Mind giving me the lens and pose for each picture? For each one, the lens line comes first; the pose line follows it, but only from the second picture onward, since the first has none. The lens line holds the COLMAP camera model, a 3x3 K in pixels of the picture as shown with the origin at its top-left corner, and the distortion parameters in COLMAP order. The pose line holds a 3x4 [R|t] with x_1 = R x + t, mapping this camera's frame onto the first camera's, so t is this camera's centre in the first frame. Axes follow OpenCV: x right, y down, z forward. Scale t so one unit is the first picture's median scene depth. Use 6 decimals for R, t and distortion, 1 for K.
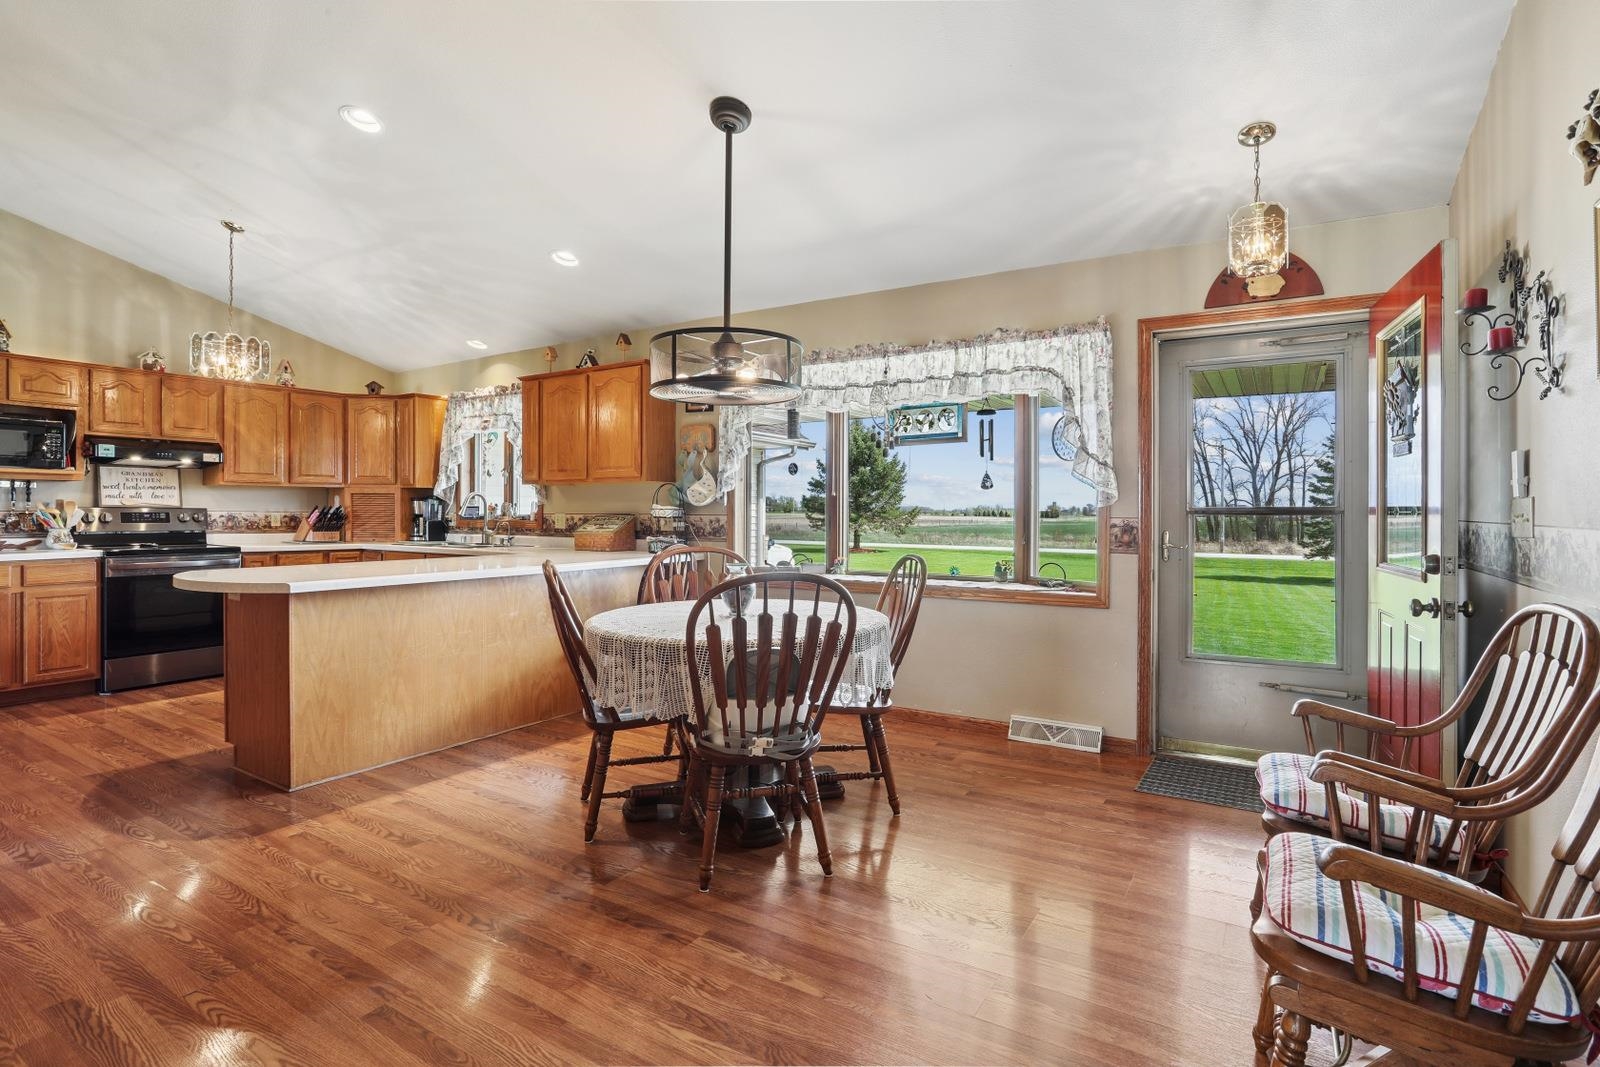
lens RADIAL K [[775.2, 0, 793.4], [0, 775.2, 516.9], [0, 0, 1]] dist [-0.058357, 0.030337]
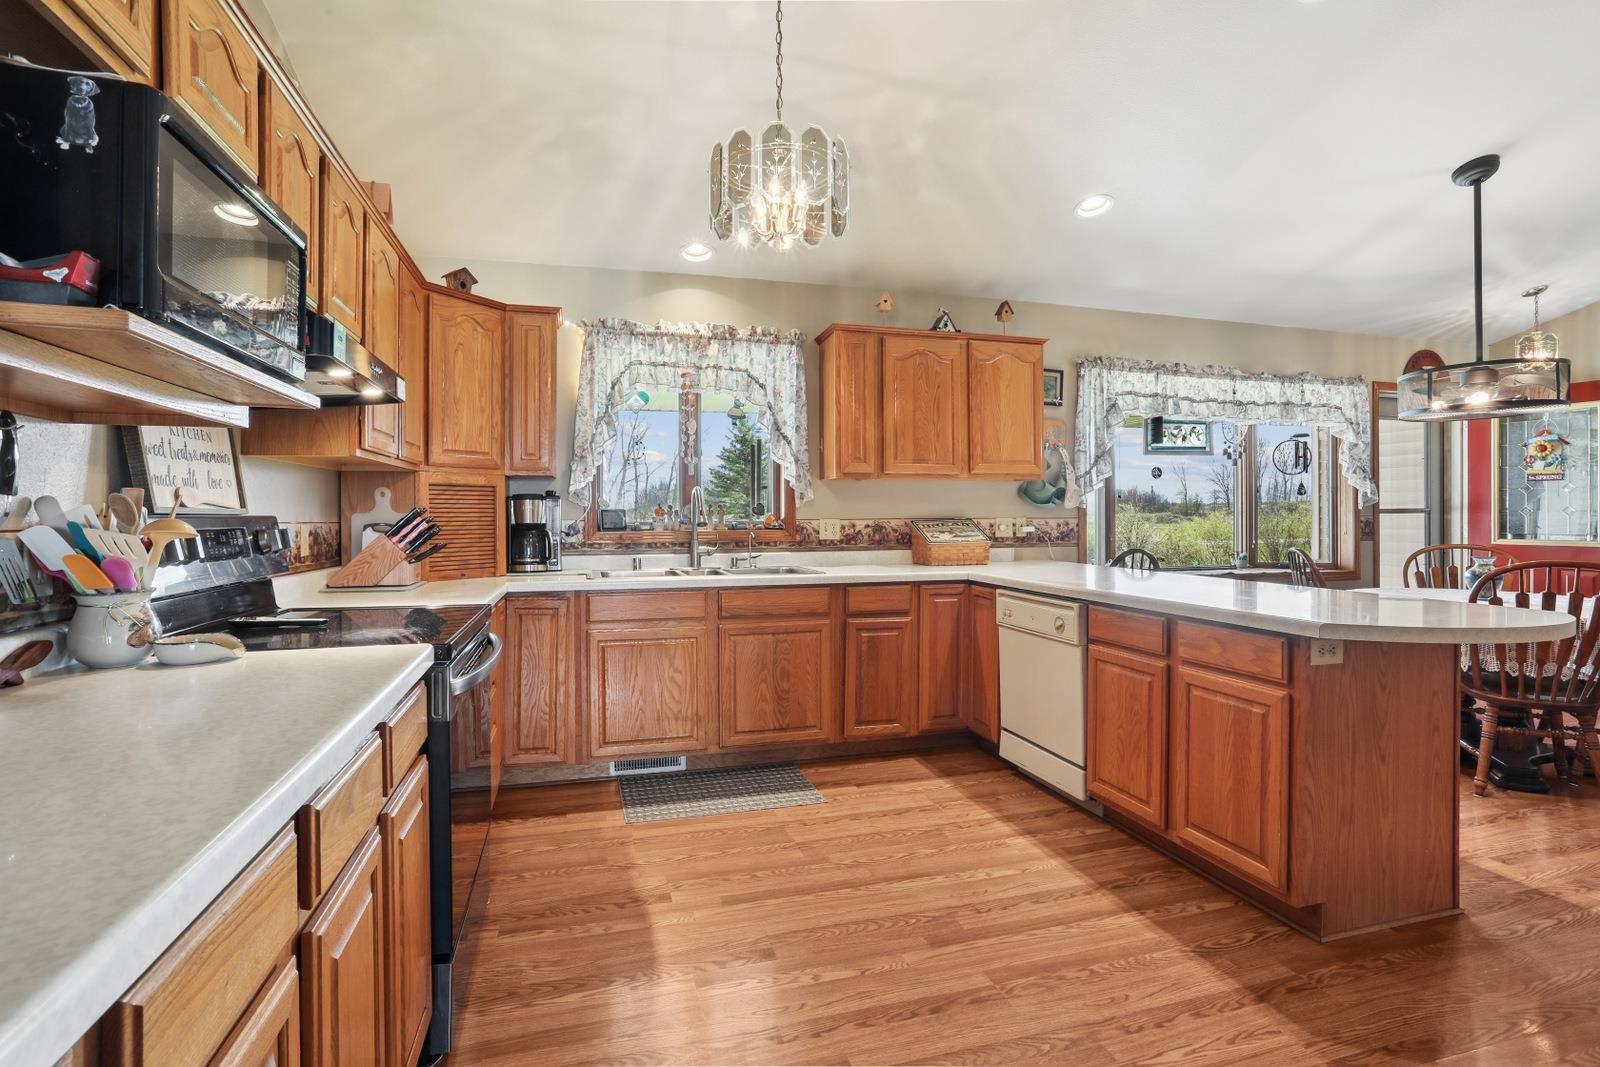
lens RADIAL K [[771.7, 0, 798.9], [0, 771.7, 526.2], [0, 0, 1]] dist [-0.061760, 0.031388]
pose [[0.667446, -0.017825, 0.744445, -1.022801], [0.011752, 0.999841, 0.013404, -0.008976], [-0.744565, -0.000198, 0.667550, 0.638083]]
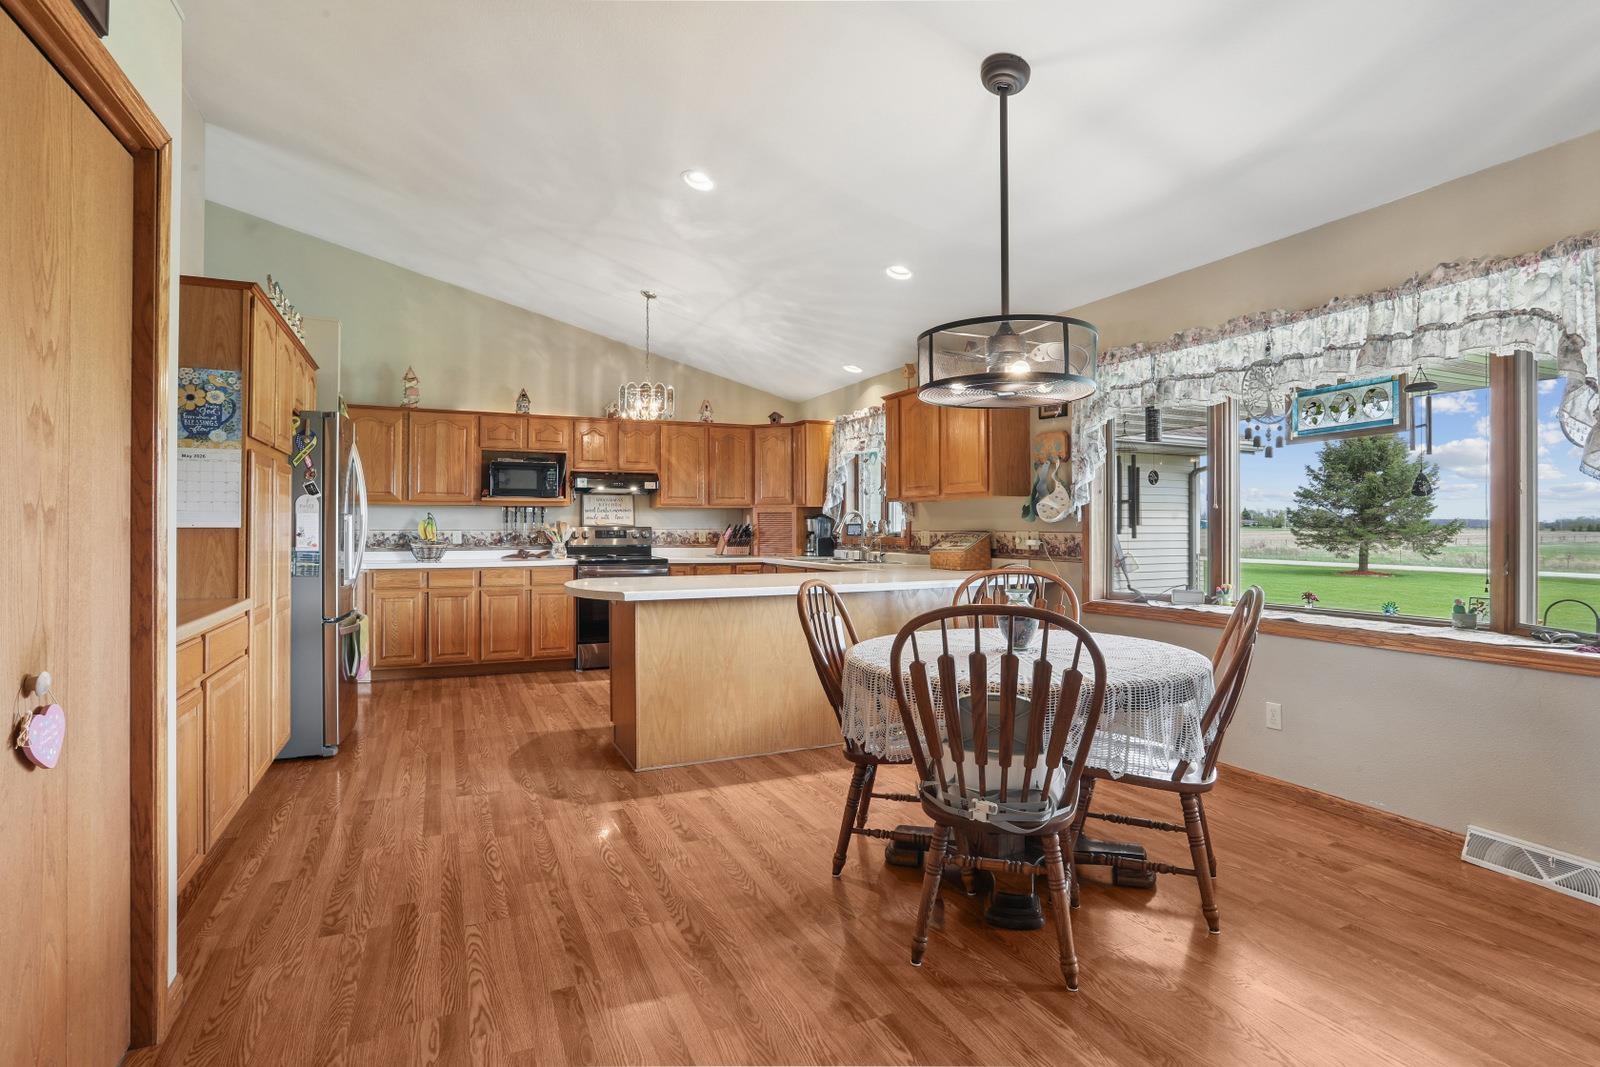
lens RADIAL K [[771.7, 0, 798.9], [0, 771.7, 526.2], [0, 0, 1]] dist [-0.061760, 0.031388]
pose [[0.840335, -0.004662, -0.542048, 0.116855], [0.000030, 0.999963, -0.008553, -0.001836], [0.542068, 0.007171, 0.840304, 0.094635]]
